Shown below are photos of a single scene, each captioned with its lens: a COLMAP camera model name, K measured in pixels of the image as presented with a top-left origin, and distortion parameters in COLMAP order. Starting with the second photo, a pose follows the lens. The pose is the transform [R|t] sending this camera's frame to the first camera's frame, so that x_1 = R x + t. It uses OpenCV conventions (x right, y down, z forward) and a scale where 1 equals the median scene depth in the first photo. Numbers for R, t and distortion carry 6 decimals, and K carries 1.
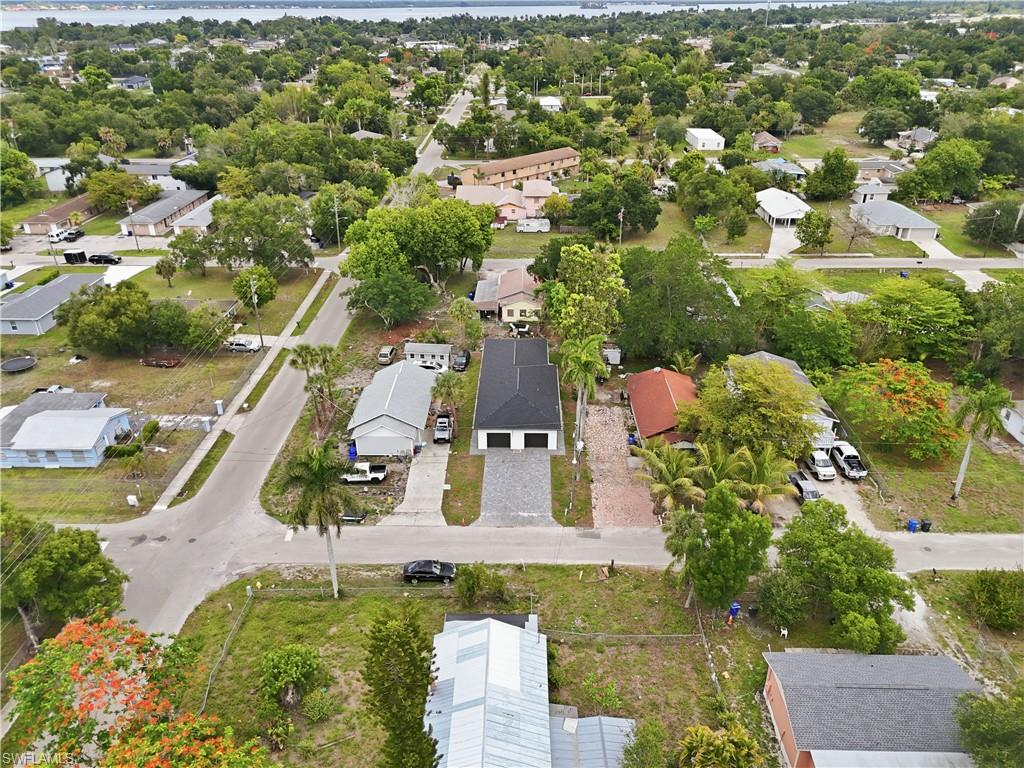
lens RADIAL K [[761.7, 0, 513.3], [0, 761.7, 388.7], [0, 0, 1]] dist [0.030424, -0.022479]
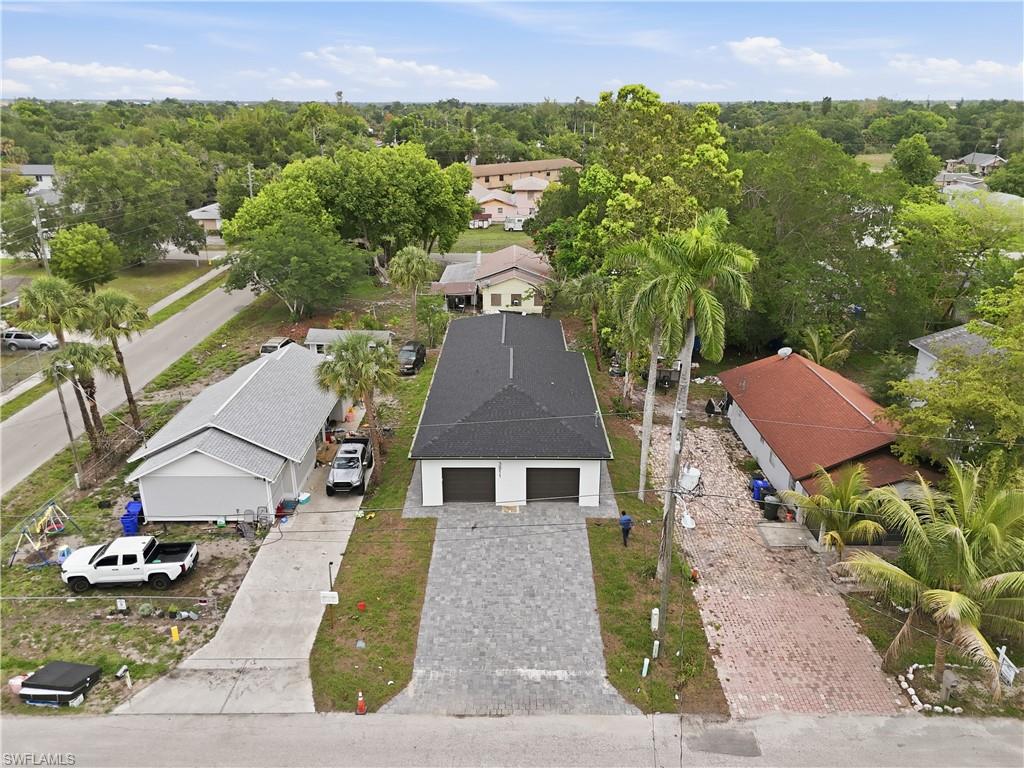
lens RADIAL K [[761.7, 0, 513.6], [0, 761.7, 388.4], [0, 0, 1]] dist [0.030424, -0.022479]
pose [[0.999835, -0.000494, 0.018135, -0.000919], [0.002588, 0.993289, -0.115633, 0.055229], [-0.017956, 0.115661, 0.993126, 0.484072]]
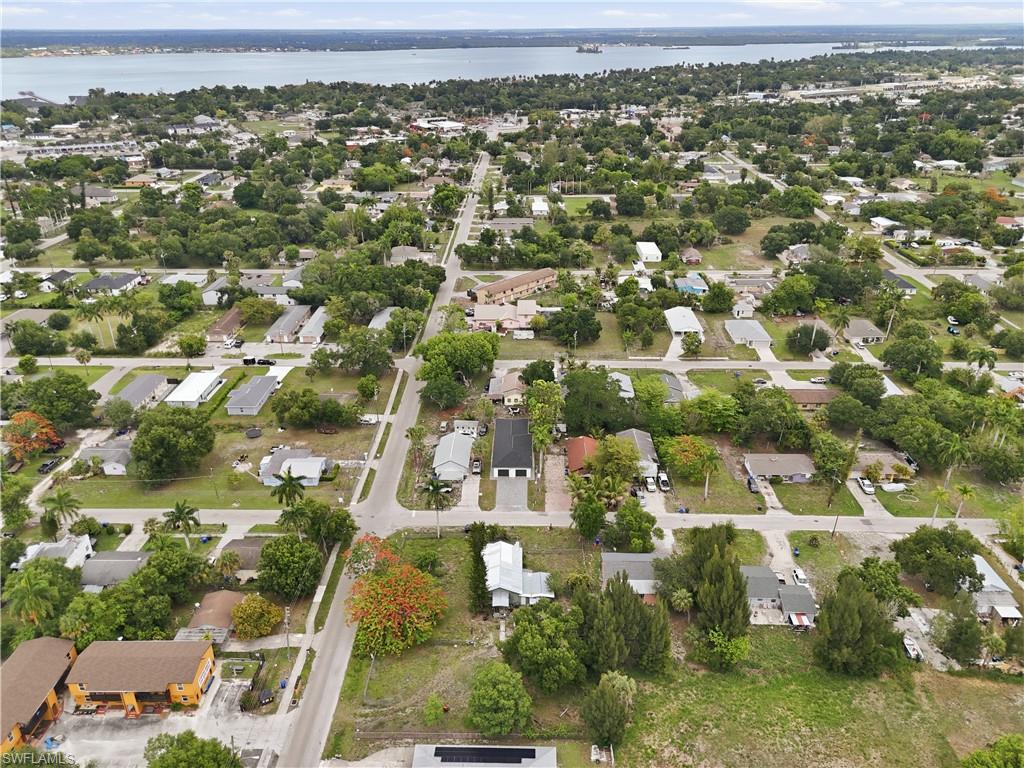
lens RADIAL K [[761.7, 0, 511.0], [0, 761.7, 378.6], [0, 0, 1]] dist [0.030424, -0.022479]
pose [[0.999998, 0.000044, -0.002109, 0.005684], [-0.000140, 0.998981, -0.045125, -0.087306], [0.002105, 0.045125, 0.998979, -1.000000]]
